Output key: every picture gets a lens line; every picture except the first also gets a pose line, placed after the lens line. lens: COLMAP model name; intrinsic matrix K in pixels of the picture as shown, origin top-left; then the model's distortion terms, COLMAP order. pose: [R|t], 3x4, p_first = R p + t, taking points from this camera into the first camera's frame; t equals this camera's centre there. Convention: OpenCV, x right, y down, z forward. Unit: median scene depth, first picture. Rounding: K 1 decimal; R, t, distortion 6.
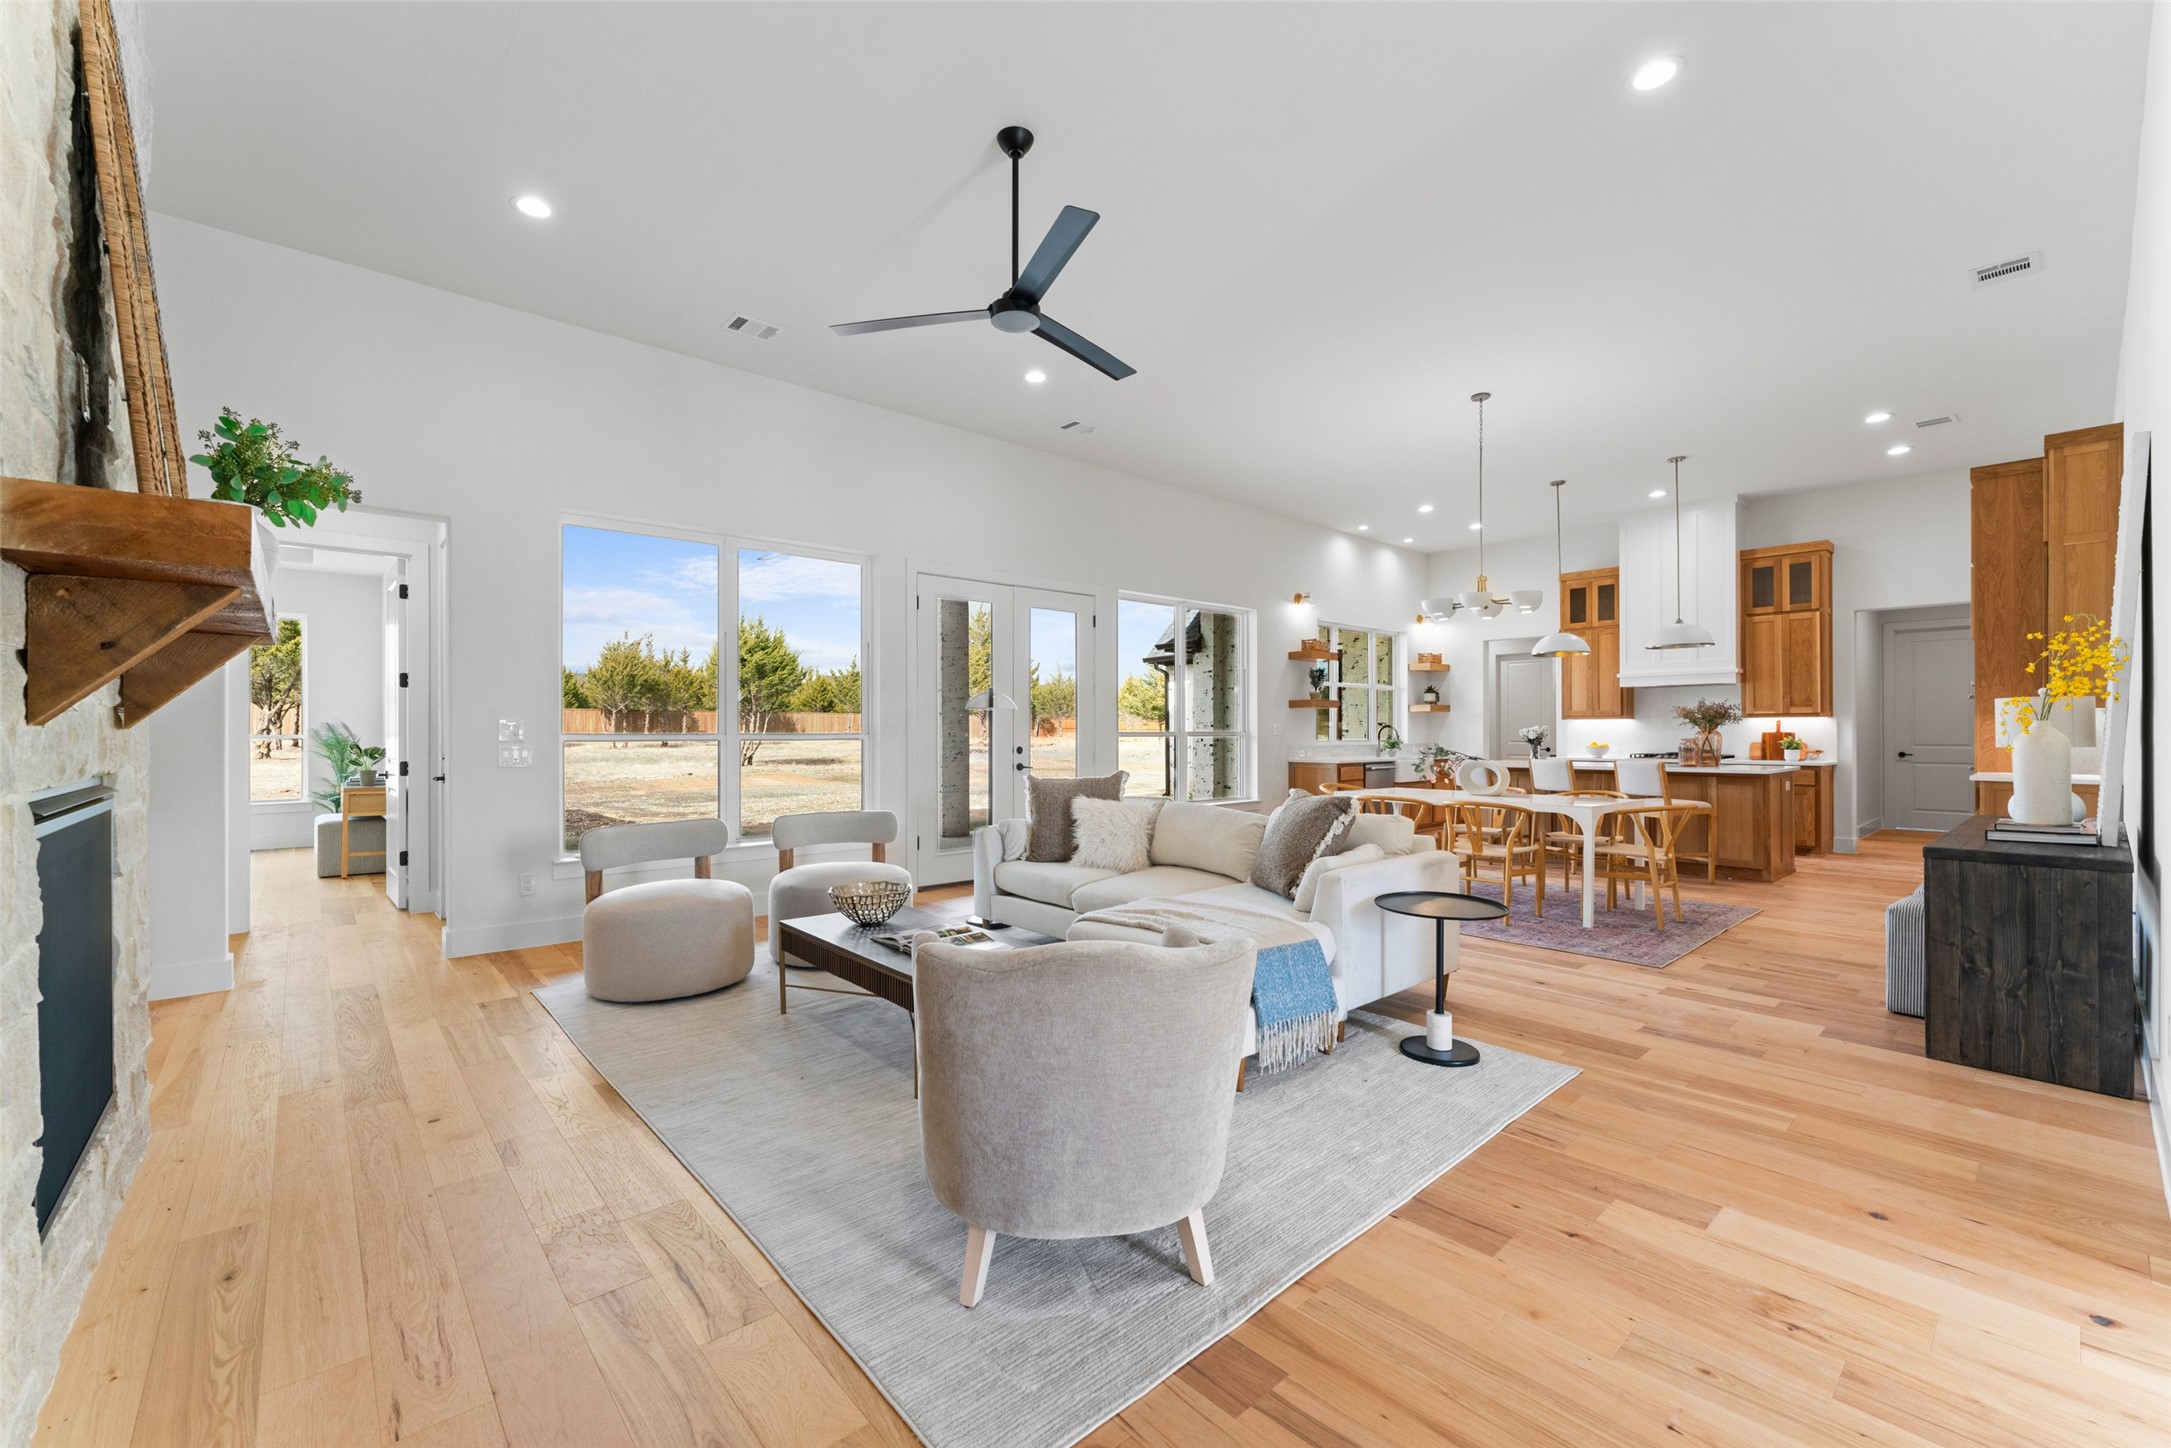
lens RADIAL K [[871.3, 0, 1068.4], [0, 871.3, 731.2], [0, 0, 1]] dist [-0.001326, 0.002653]
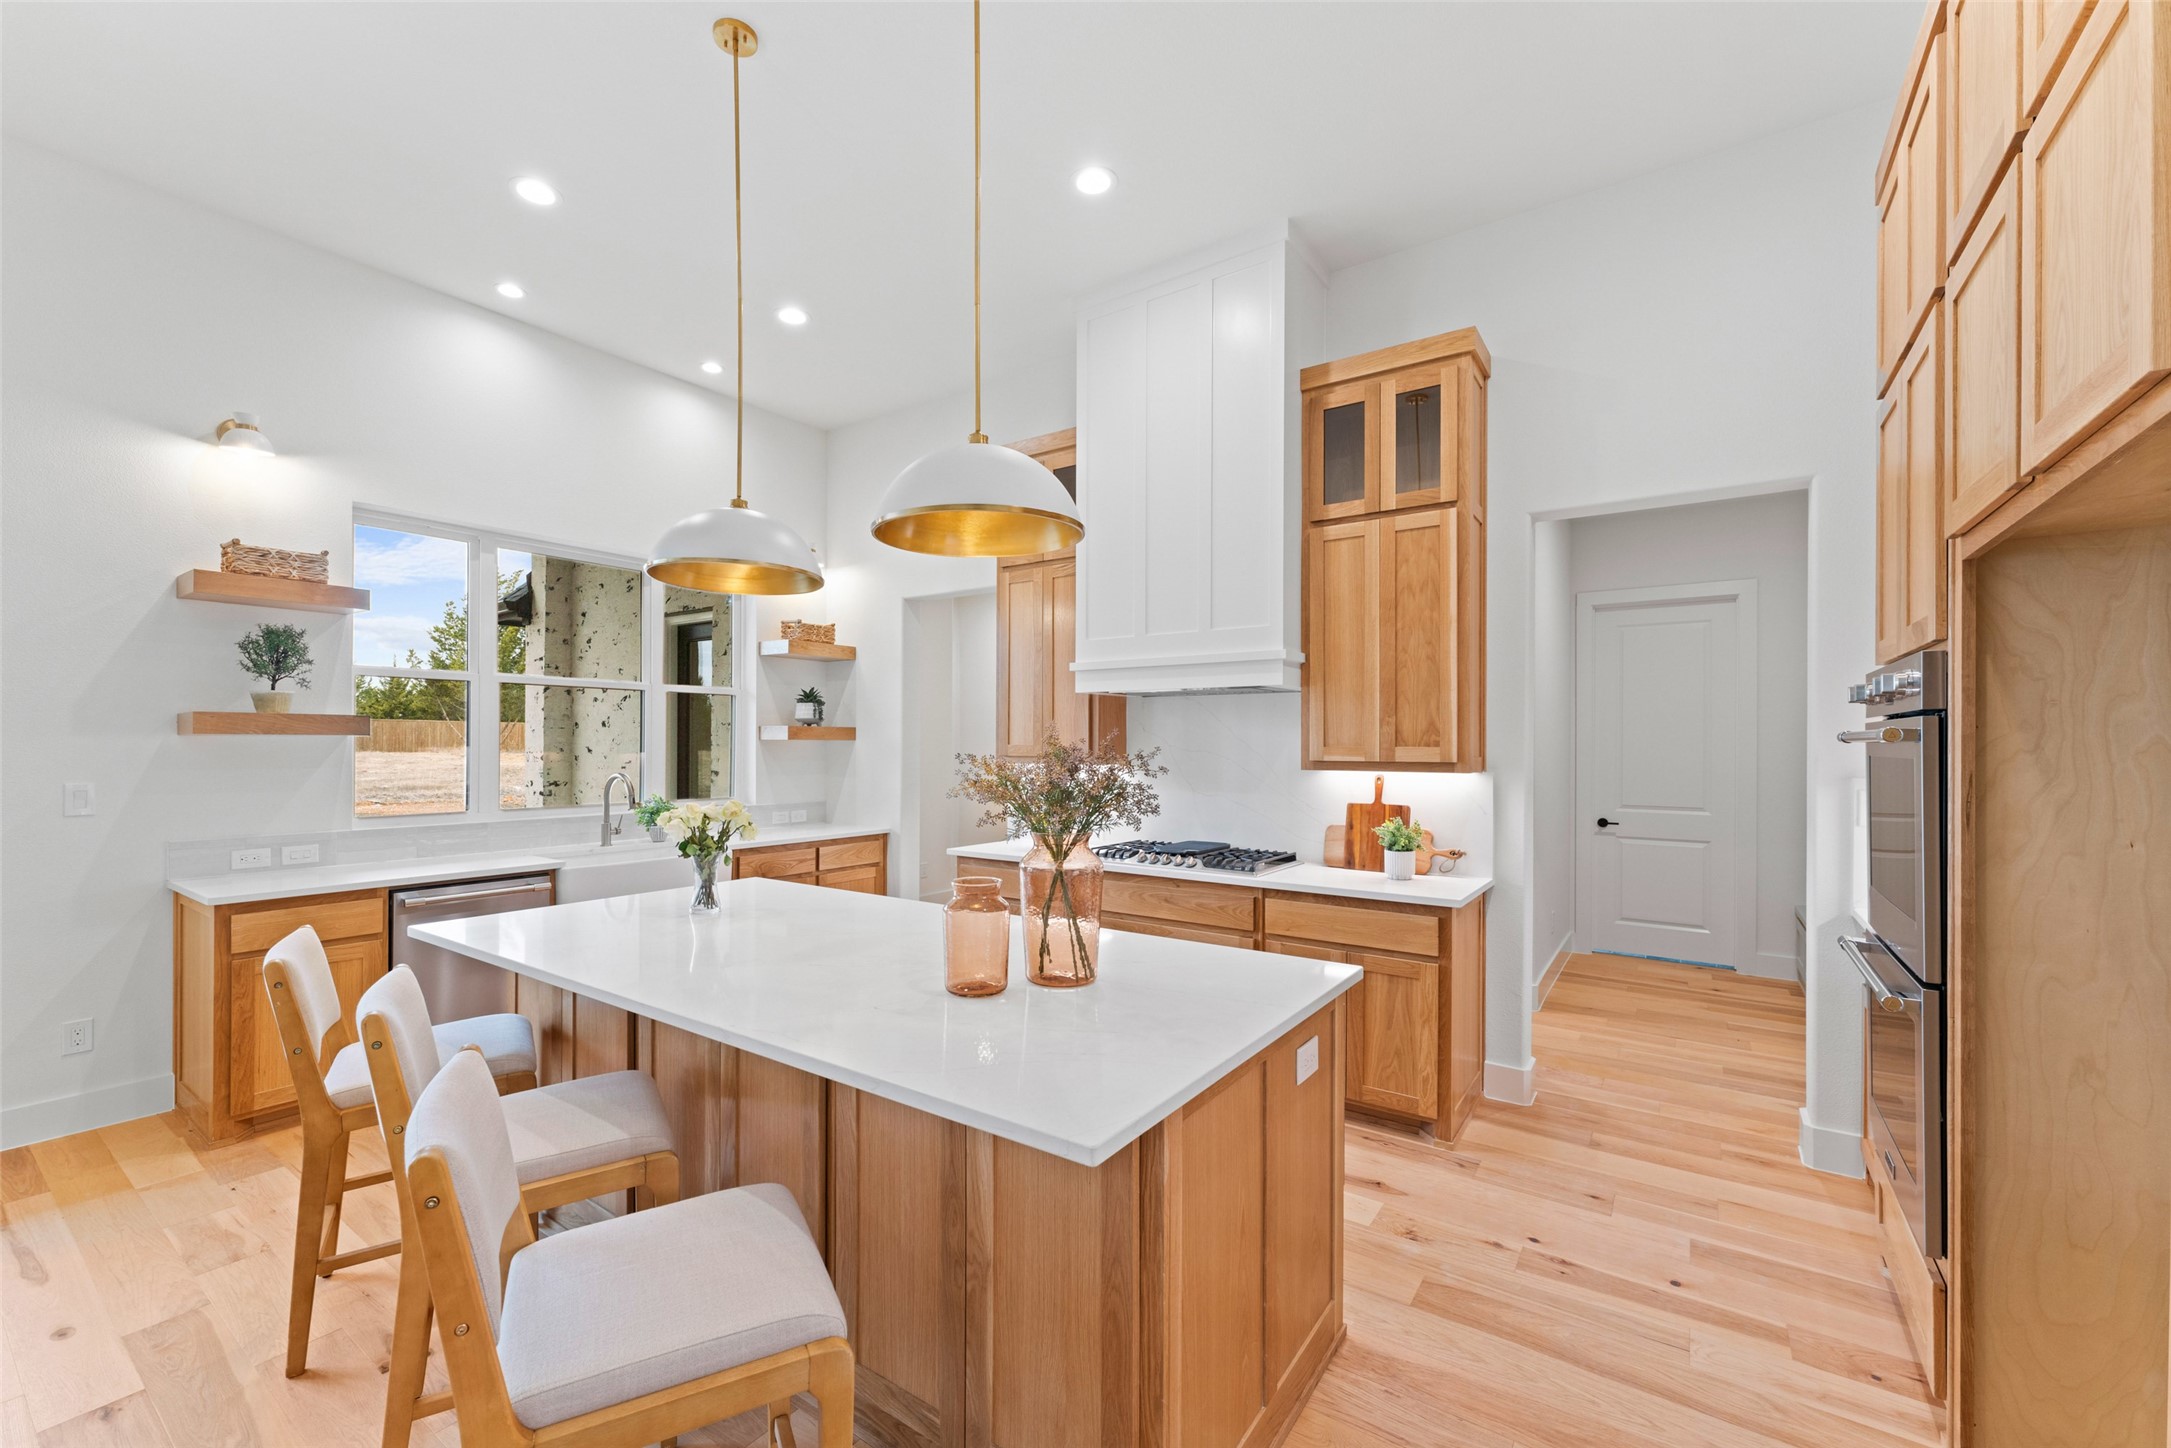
lens RADIAL K [[871.3, 0, 1076.2], [0, 871.3, 742.3], [0, 0, 1]] dist [-0.001326, 0.002653]
pose [[0.970322, 0.005570, 0.241751, 0.562386], [-0.005542, 0.999984, -0.000798, -0.027606], [-0.241751, -0.000566, 0.970338, 0.616972]]
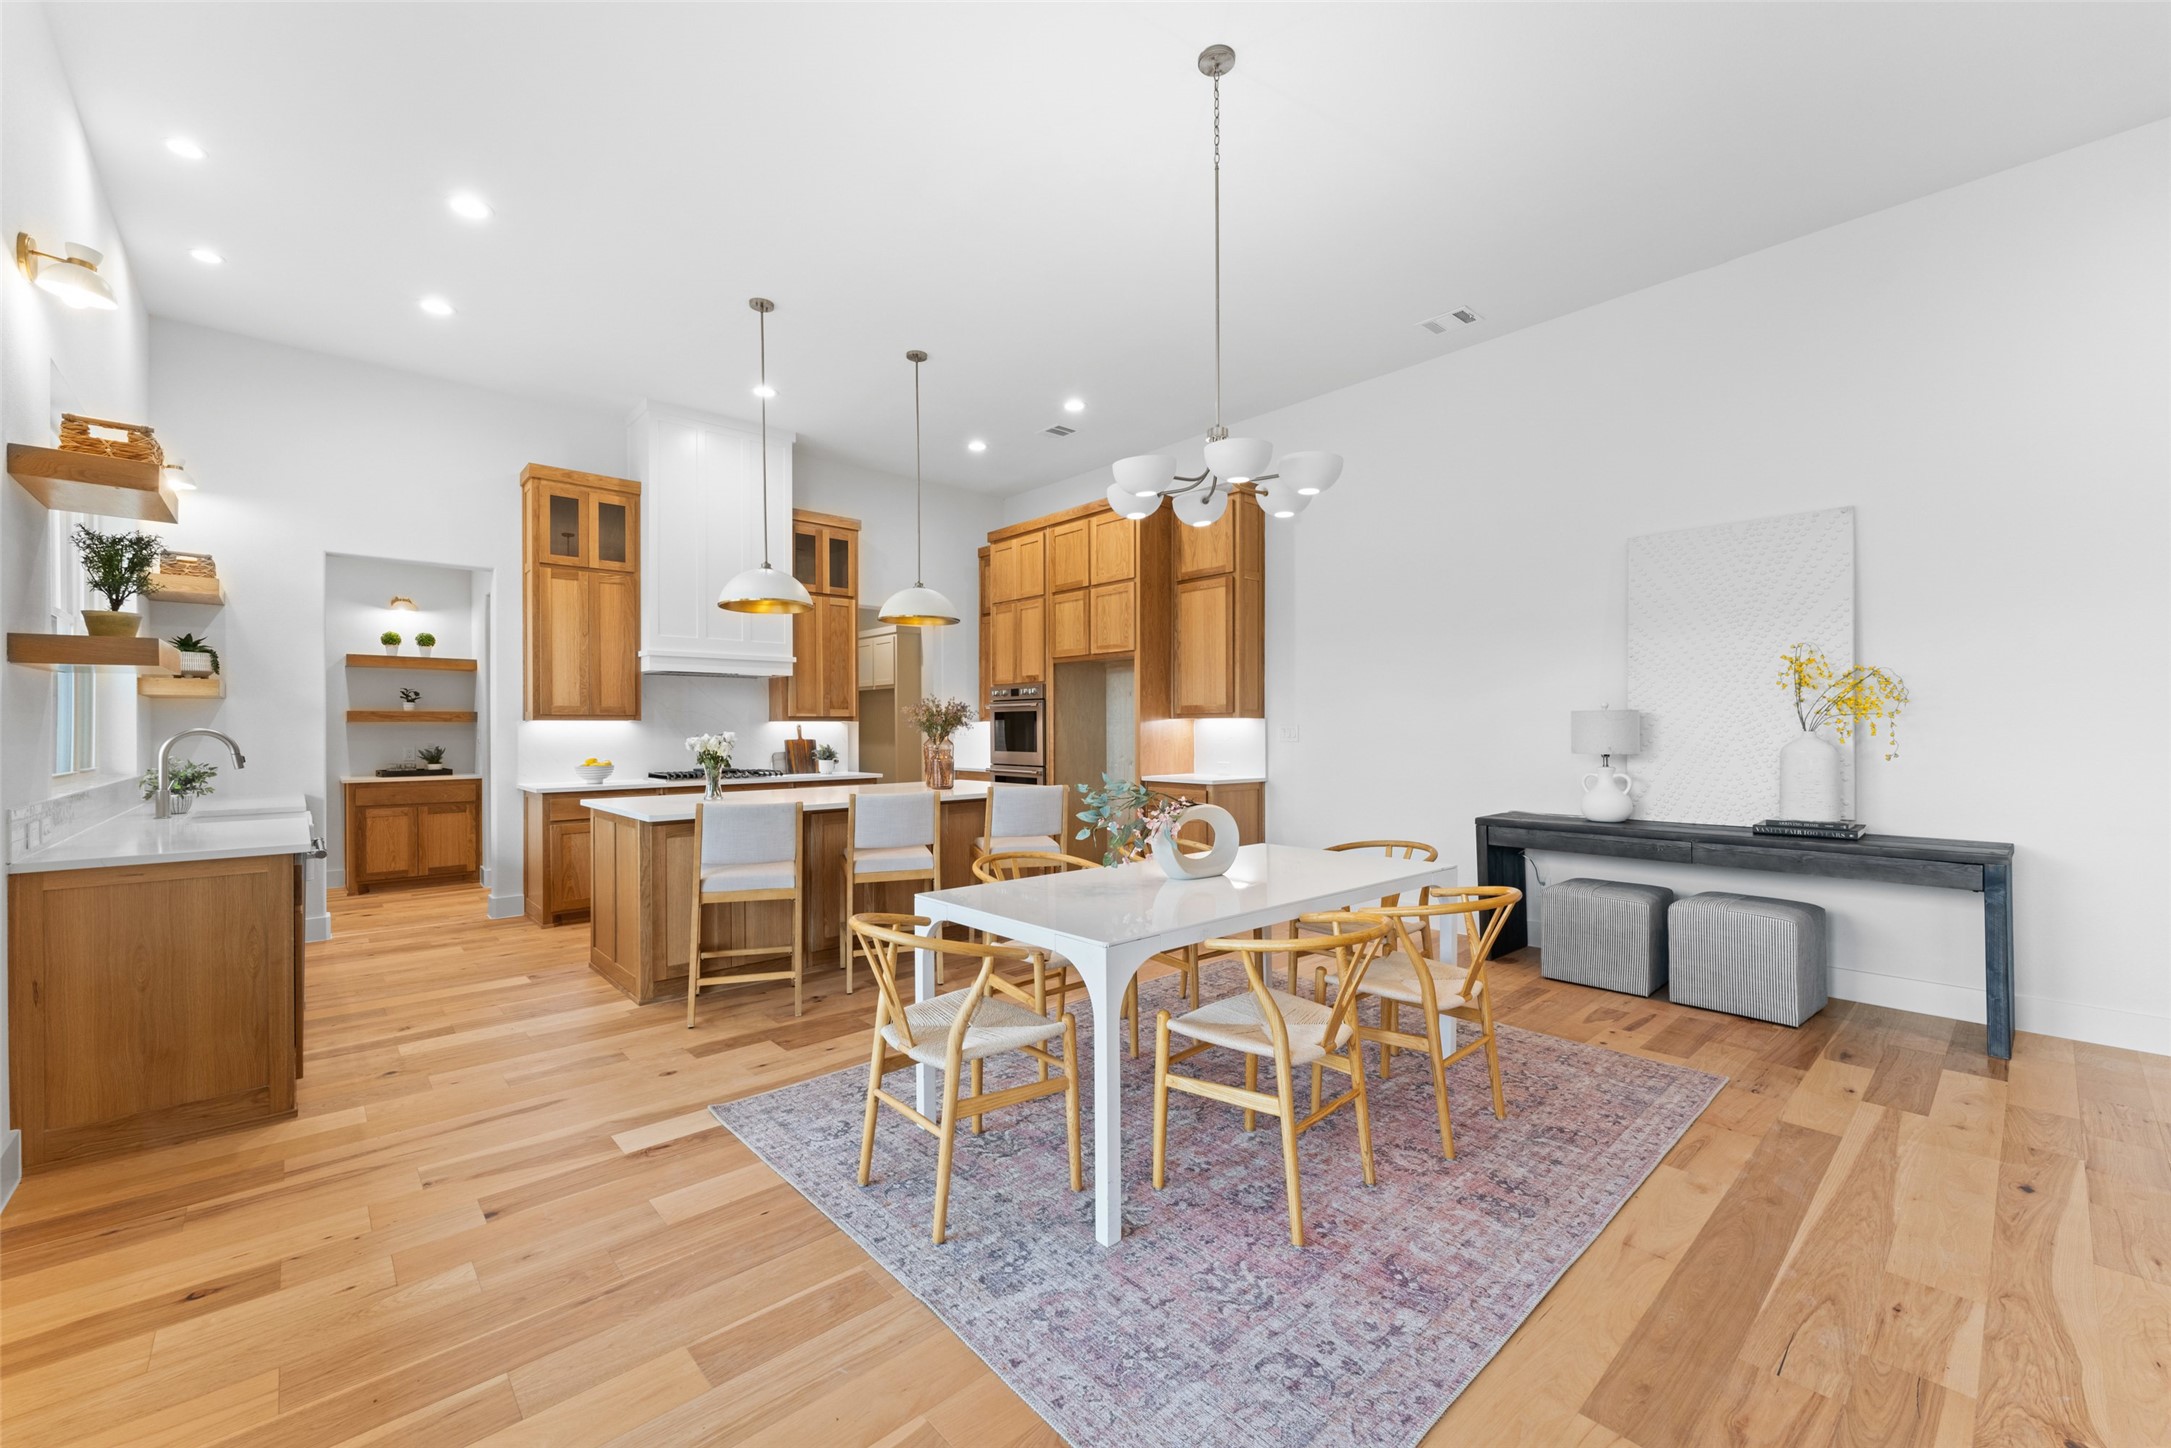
lens RADIAL K [[871.3, 0, 1077.2], [0, 871.3, 724.0], [0, 0, 1]] dist [-0.001326, 0.002653]
pose [[-0.019630, 0.008795, 0.999769, -0.007872], [0.003214, 0.999957, -0.008734, -0.005456], [-0.999802, 0.003041, -0.019657, 0.747340]]
